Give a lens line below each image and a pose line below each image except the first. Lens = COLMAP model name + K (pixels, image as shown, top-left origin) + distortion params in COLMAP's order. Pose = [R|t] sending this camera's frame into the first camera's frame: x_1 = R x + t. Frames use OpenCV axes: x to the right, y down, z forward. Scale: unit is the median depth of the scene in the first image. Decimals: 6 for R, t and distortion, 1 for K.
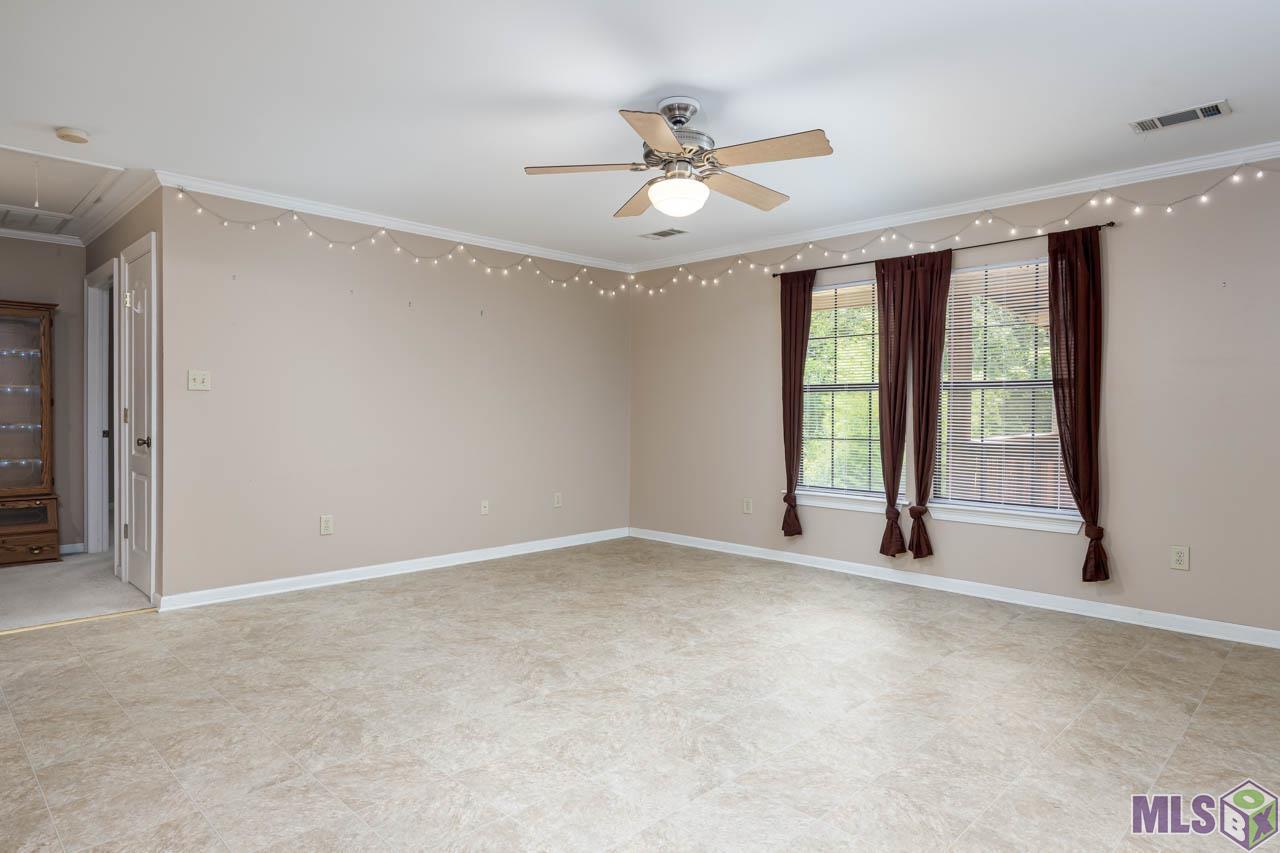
lens RADIAL K [[724.2, 0, 615.2], [0, 724.2, 420.5], [0, 0, 1]] dist [0.001447, 0.003138]
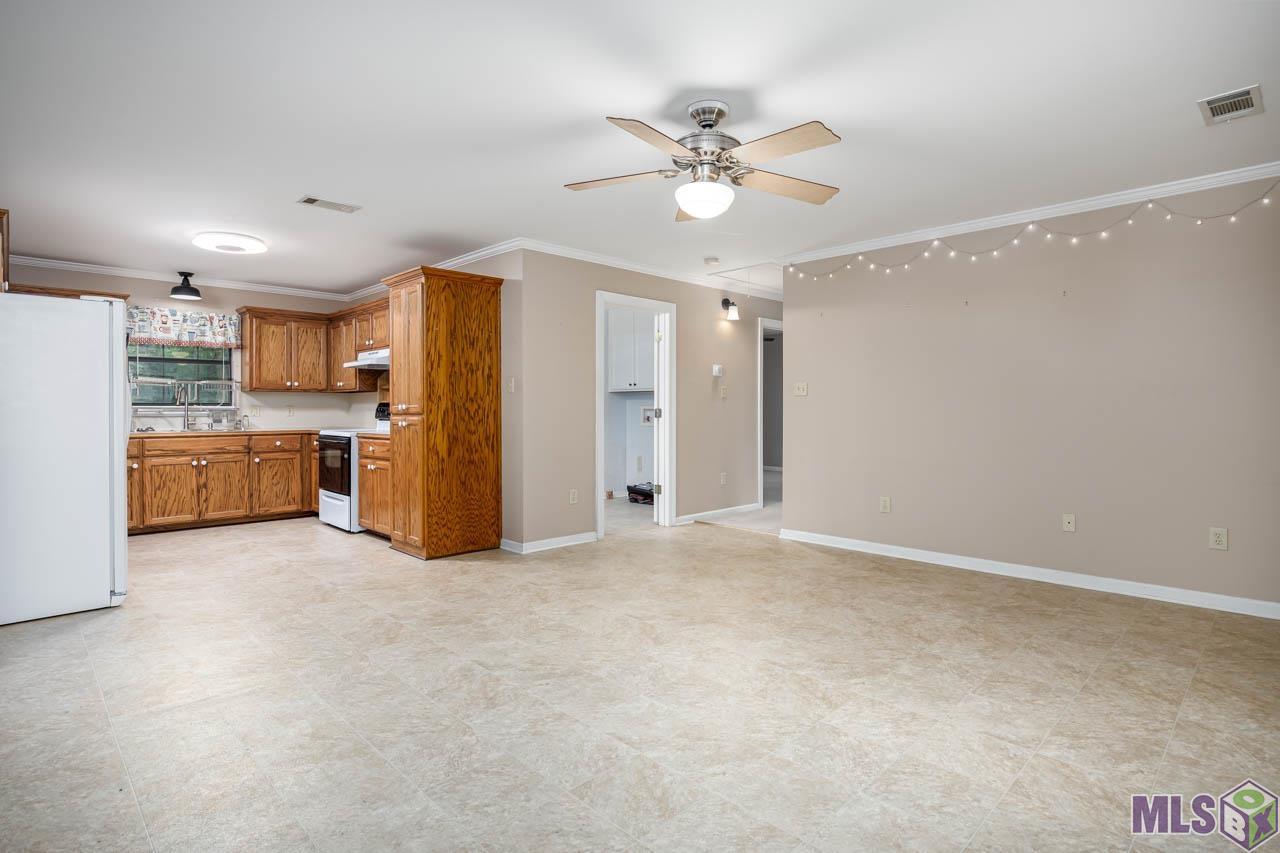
lens RADIAL K [[636.9, 0, 674.1], [0, 636.9, 448.7], [0, 0, 1]] dist [-0.013828, 0.001193]
pose [[0.047101, 0.057723, -0.997221, 0.621275], [-0.010703, 0.998301, 0.057280, -0.006617], [0.998833, 0.007975, 0.047639, 0.580110]]
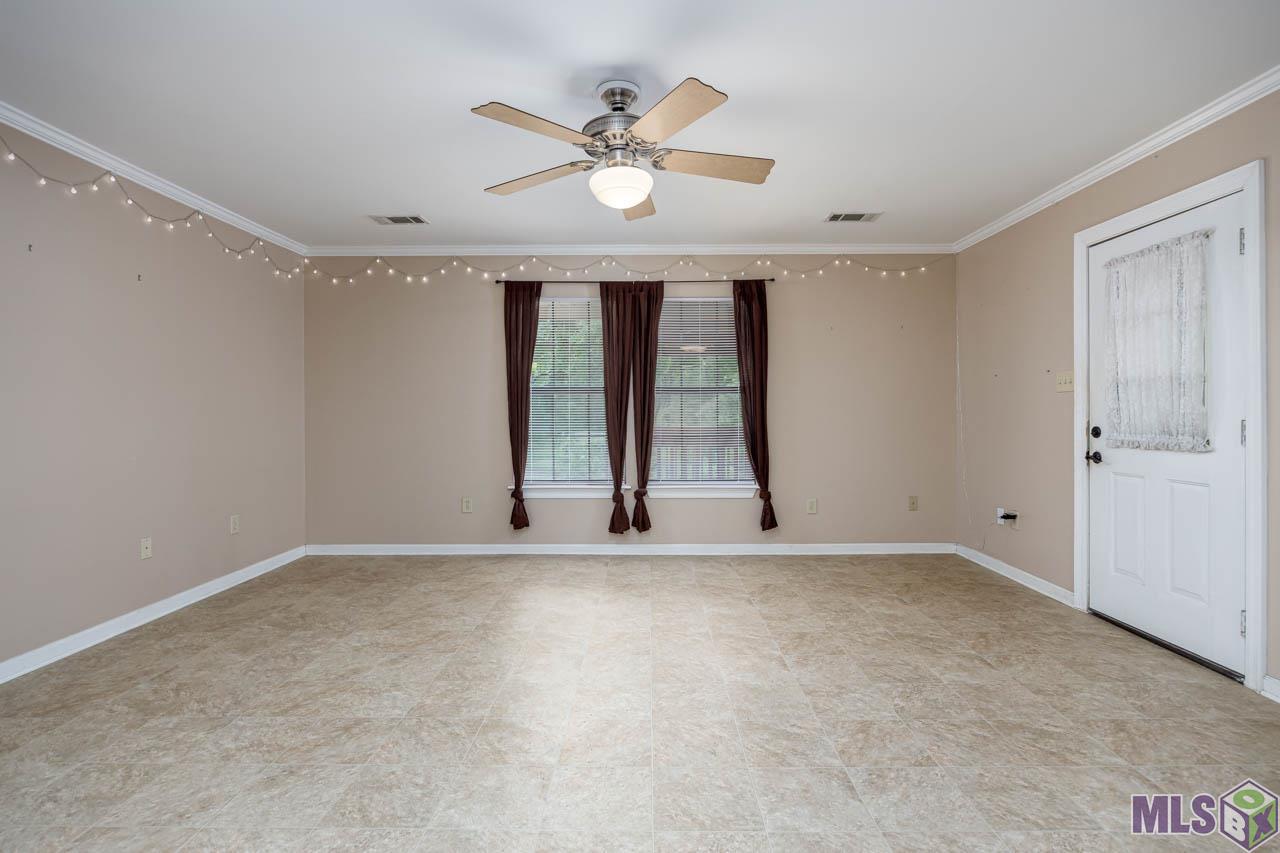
lens RADIAL K [[615.0, 0, 641.2], [0, 615.0, 416.4], [0, 0, 1]] dist [-0.010846, 0.001892]
pose [[0.712936, -0.012834, 0.701112, -0.293592], [0.016471, 0.999863, 0.001554, -0.004676], [-0.701036, 0.010440, 0.713050, 0.257608]]
